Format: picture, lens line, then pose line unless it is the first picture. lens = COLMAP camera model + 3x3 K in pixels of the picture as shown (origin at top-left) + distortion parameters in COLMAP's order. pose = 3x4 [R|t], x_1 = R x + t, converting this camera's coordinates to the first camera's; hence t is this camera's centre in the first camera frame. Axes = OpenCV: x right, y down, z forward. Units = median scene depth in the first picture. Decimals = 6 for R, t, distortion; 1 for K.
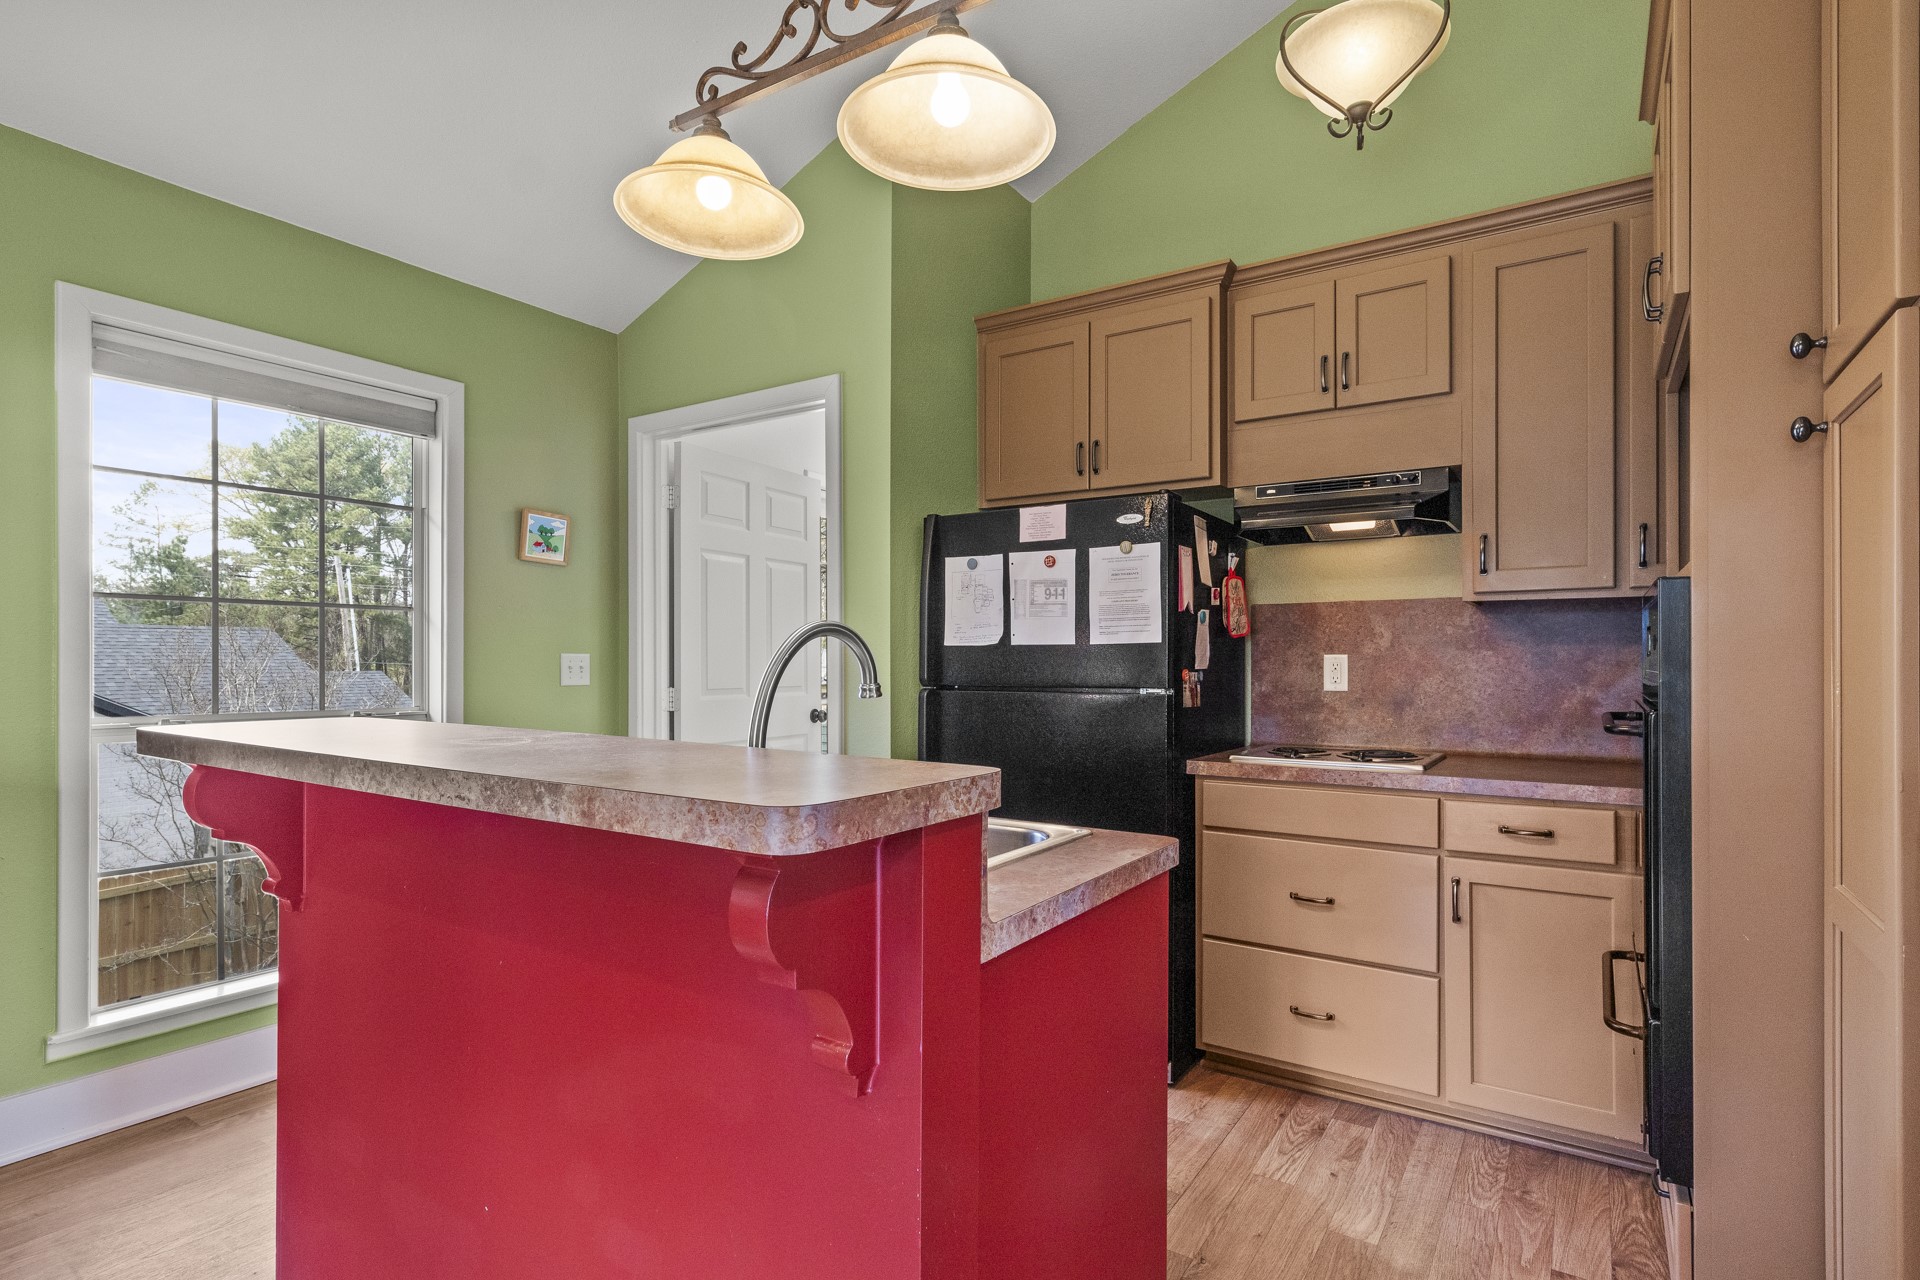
lens RADIAL K [[963.4, 0, 938.4], [0, 963.4, 663.9], [0, 0, 1]] dist [0.007694, -0.000148]
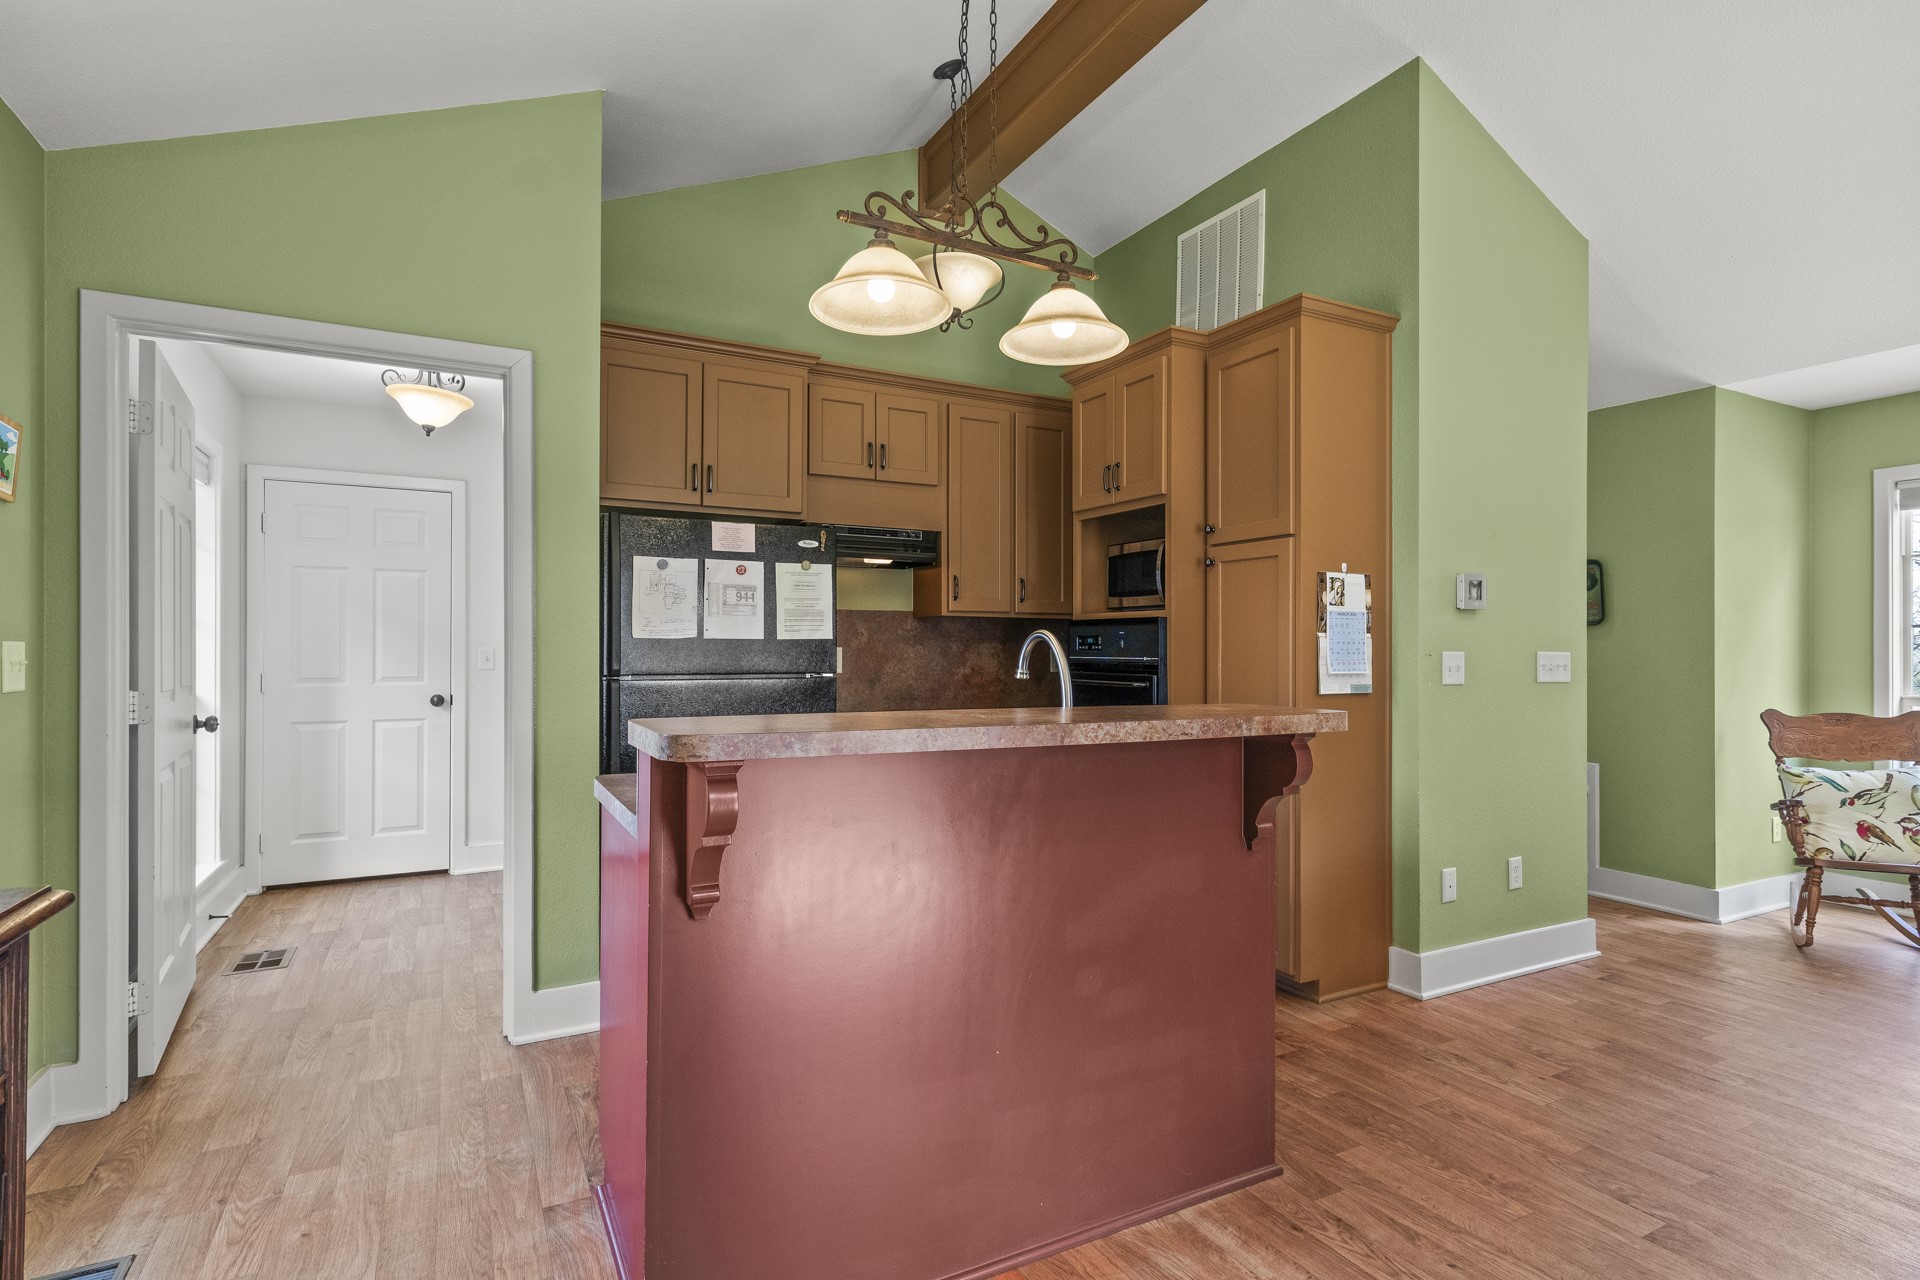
lens RADIAL K [[963.4, 0, 1005.6], [0, 963.4, 646.4], [0, 0, 1]] dist [0.007694, -0.000148]
pose [[0.449509, 0.004838, 0.893263, -0.794058], [0.007000, 0.999936, -0.008938, 0.001904], [-0.893249, 0.010270, 0.449446, 0.167214]]
